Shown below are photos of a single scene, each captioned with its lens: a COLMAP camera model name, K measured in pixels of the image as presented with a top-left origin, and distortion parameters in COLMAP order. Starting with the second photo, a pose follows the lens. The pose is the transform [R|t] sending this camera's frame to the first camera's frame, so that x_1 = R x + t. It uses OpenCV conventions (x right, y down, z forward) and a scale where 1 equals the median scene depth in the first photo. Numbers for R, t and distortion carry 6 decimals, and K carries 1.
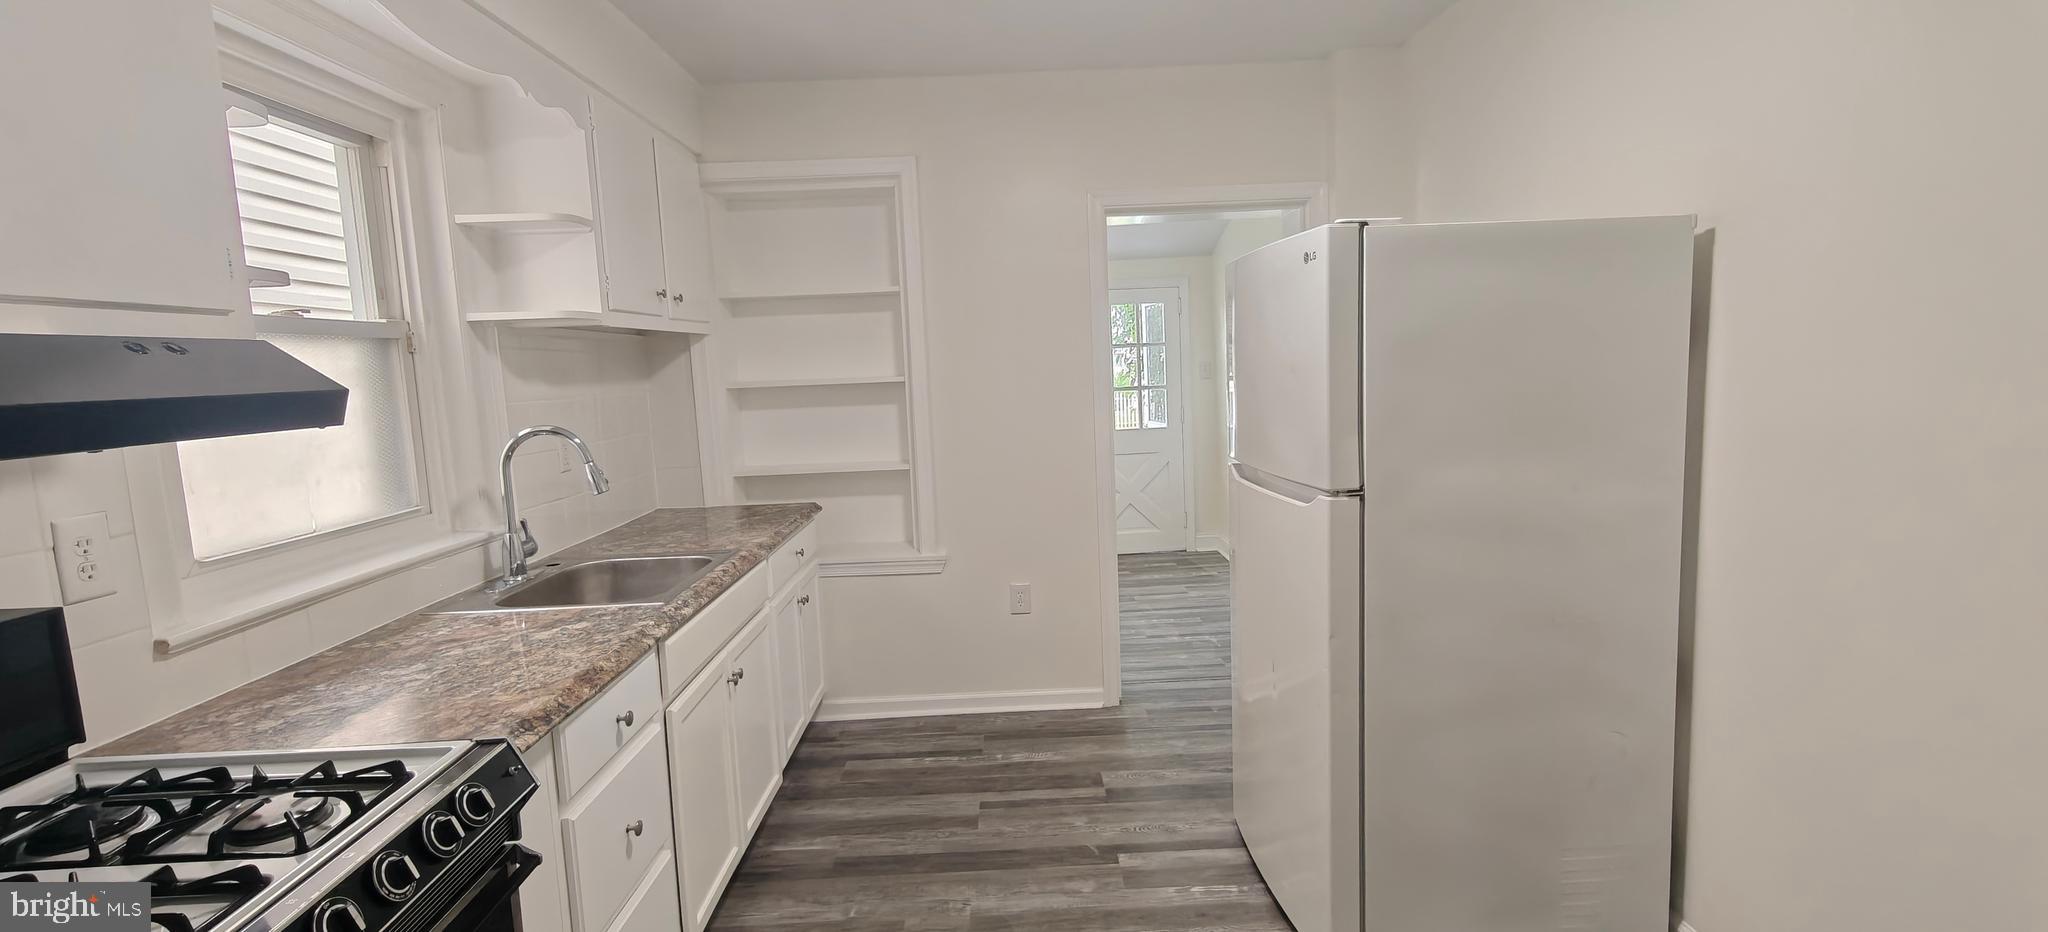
lens RADIAL K [[926.6, 0, 1024.0], [0, 926.6, 466.0], [0, 0, 1]] dist [0.002187, 0.000136]
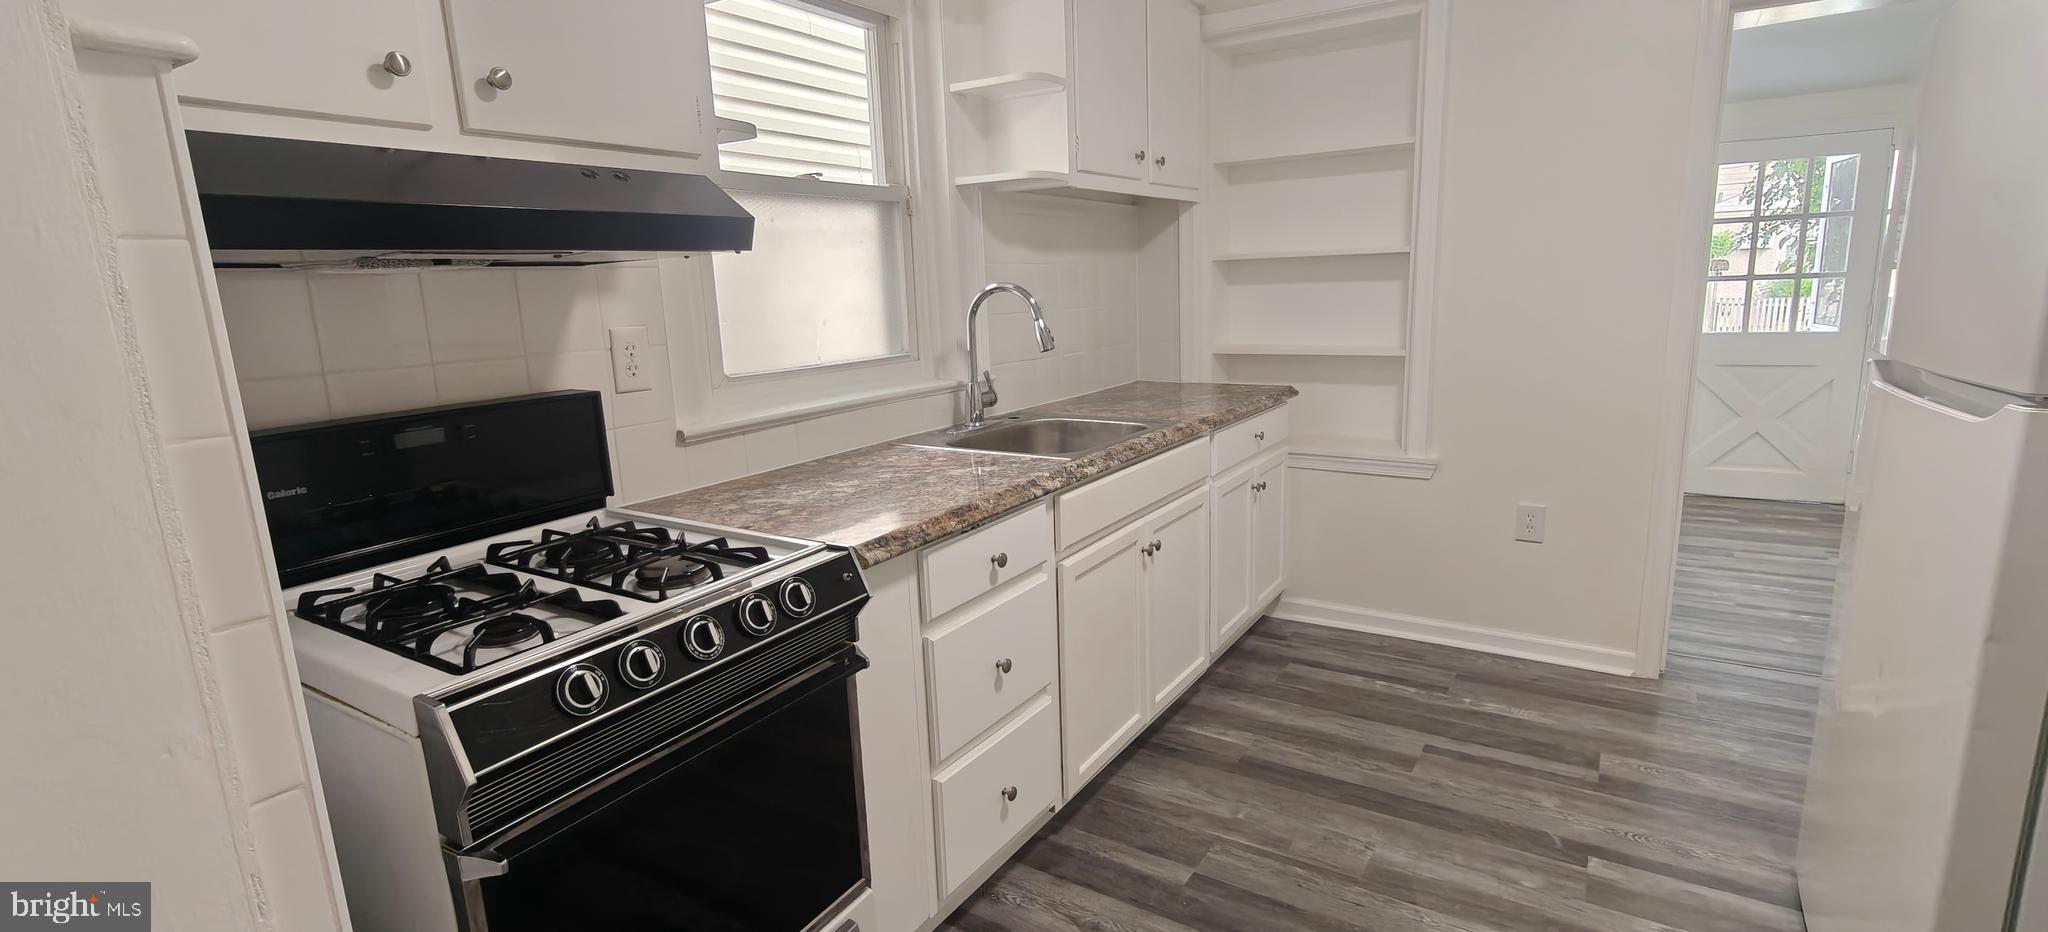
lens RADIAL K [[926.6, 0, 1024.0], [0, 926.6, 466.0], [0, 0, 1]] dist [0.002187, 0.000136]
pose [[0.829327, 0.121490, -0.545395, 0.087642], [-0.062176, 0.990080, 0.126001, 0.024537], [0.555293, -0.070586, 0.828654, 0.108492]]
